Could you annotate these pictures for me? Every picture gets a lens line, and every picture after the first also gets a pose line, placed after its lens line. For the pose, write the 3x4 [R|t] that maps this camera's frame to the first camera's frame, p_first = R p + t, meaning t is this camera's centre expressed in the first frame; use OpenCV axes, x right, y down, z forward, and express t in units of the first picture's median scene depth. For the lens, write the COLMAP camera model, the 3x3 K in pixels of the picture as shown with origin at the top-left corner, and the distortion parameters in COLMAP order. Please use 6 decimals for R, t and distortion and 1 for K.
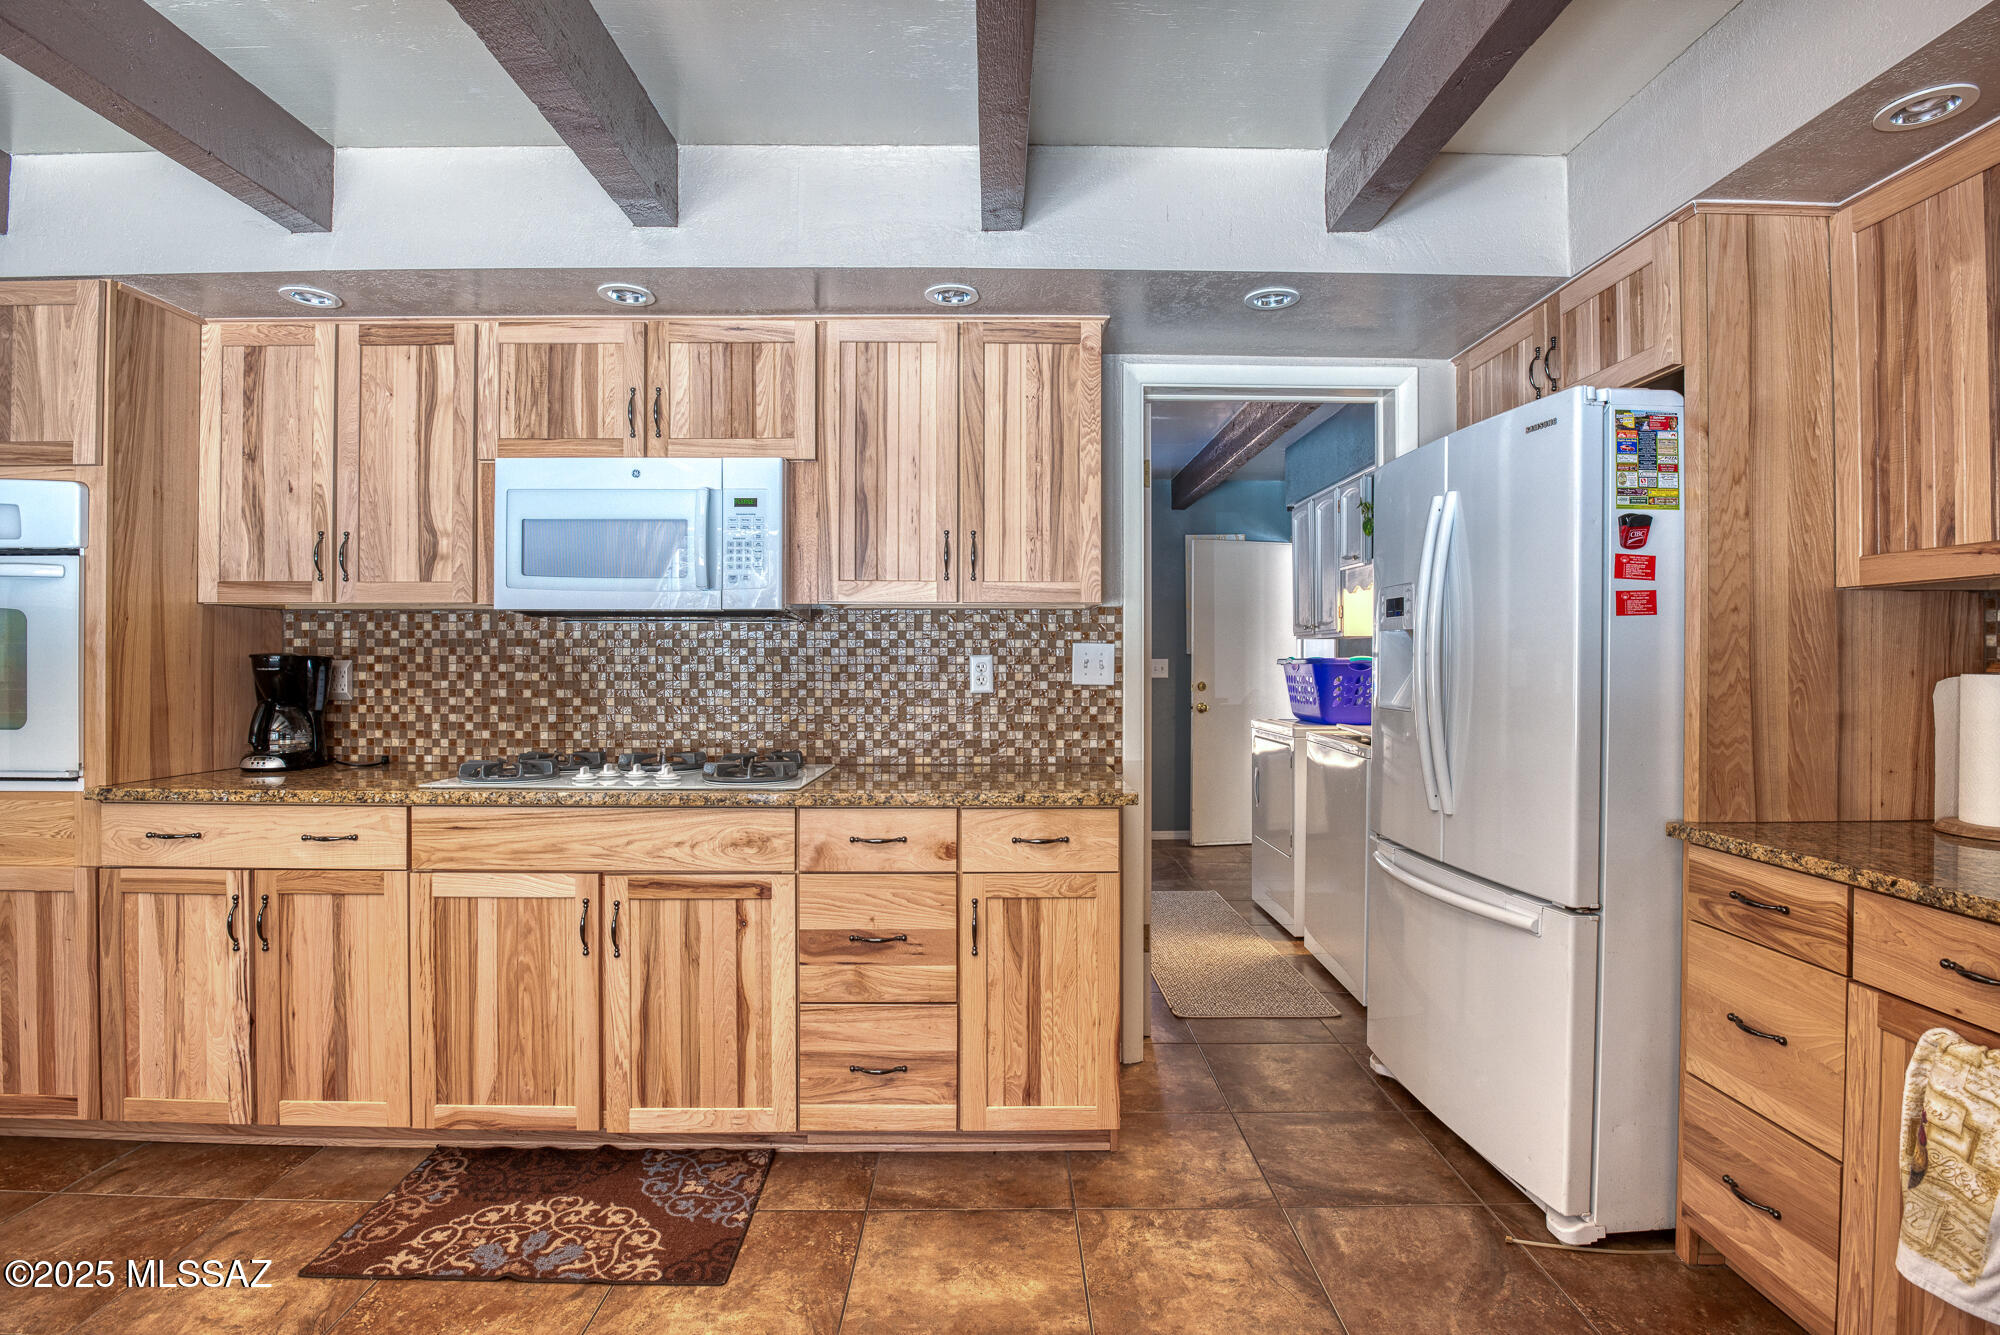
lens RADIAL K [[980.3, 0, 1001.0], [0, 980.3, 657.7], [0, 0, 1]] dist [-0.026909, -0.002111]
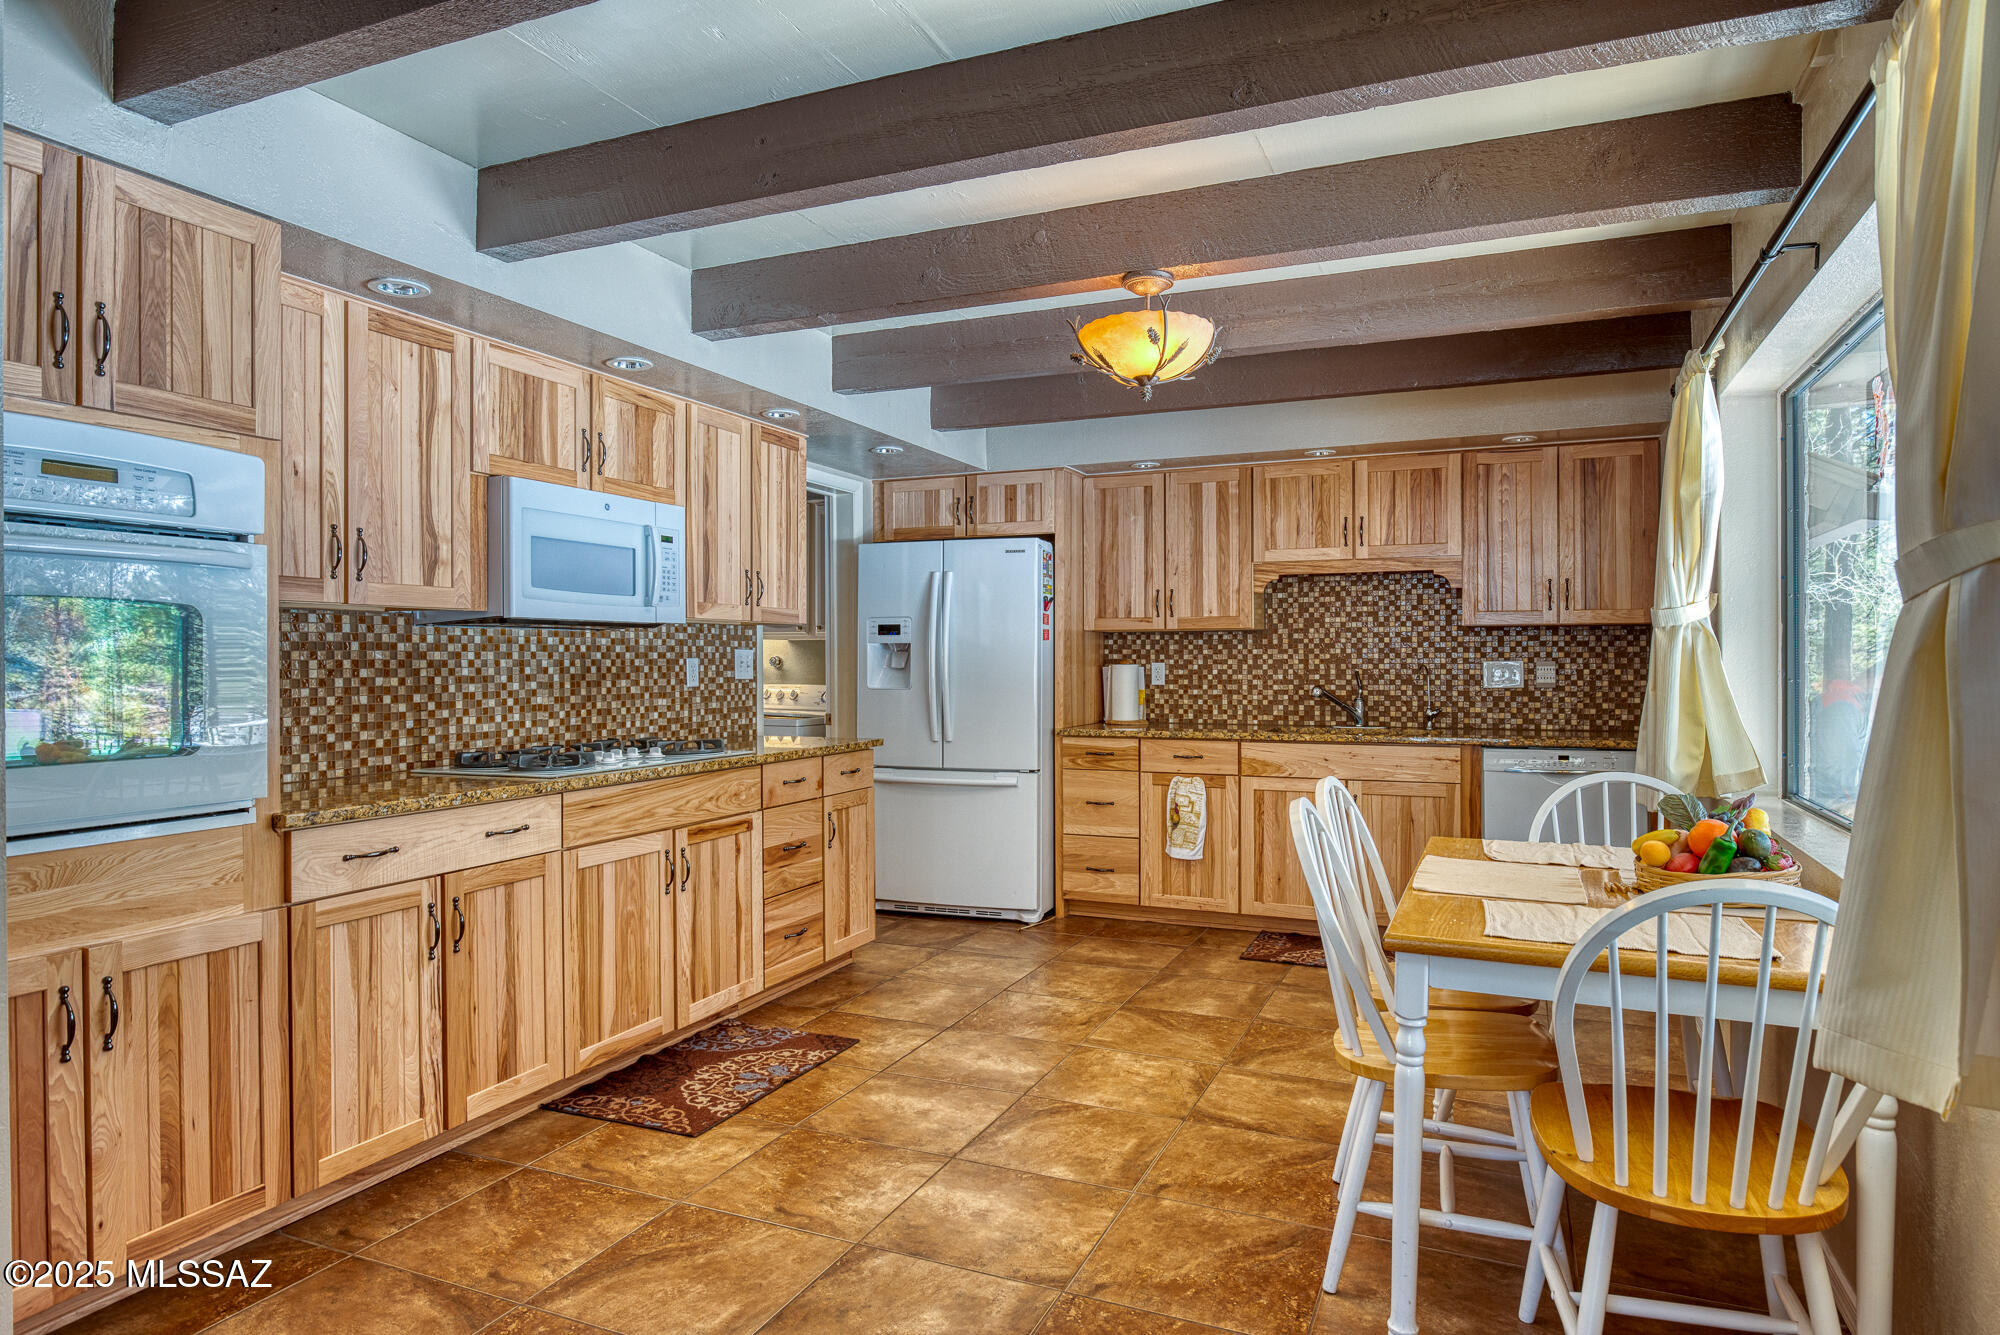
lens RADIAL K [[1195.8, 0, 999.3], [0, 1195.8, 663.3], [0, 0, 1]] dist [-0.004179, -0.000061]
pose [[0.399924, -0.006610, 0.916525, -1.679968], [0.002262, 0.999978, 0.006225, -0.006113], [-0.916546, -0.000416, 0.399930, -0.026715]]
